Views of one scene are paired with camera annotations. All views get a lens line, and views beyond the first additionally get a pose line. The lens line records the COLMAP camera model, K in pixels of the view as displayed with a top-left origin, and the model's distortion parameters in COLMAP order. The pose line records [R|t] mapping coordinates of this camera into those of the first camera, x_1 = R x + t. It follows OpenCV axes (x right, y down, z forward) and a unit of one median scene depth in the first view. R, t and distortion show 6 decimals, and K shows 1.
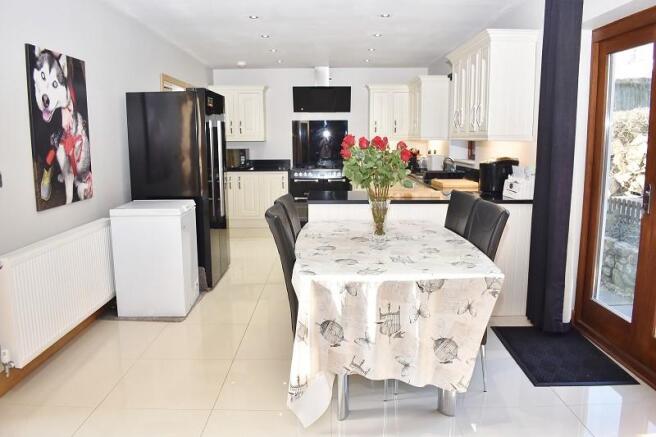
lens RADIAL K [[522.4, 0, 328.2], [0, 522.4, 217.1], [0, 0, 1]] dist [-0.002395, 0.000267]
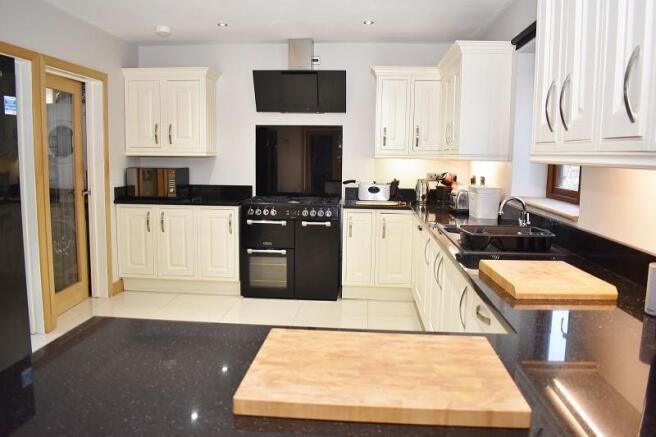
lens RADIAL K [[522.4, 0, 328.4], [0, 522.4, 217.8], [0, 0, 1]] dist [-0.002395, 0.000267]
pose [[0.996727, 0.028431, -0.075675, 0.074083], [-0.030611, 0.999145, -0.027798, -0.058445], [0.074820, 0.030024, 0.996745, 0.387432]]
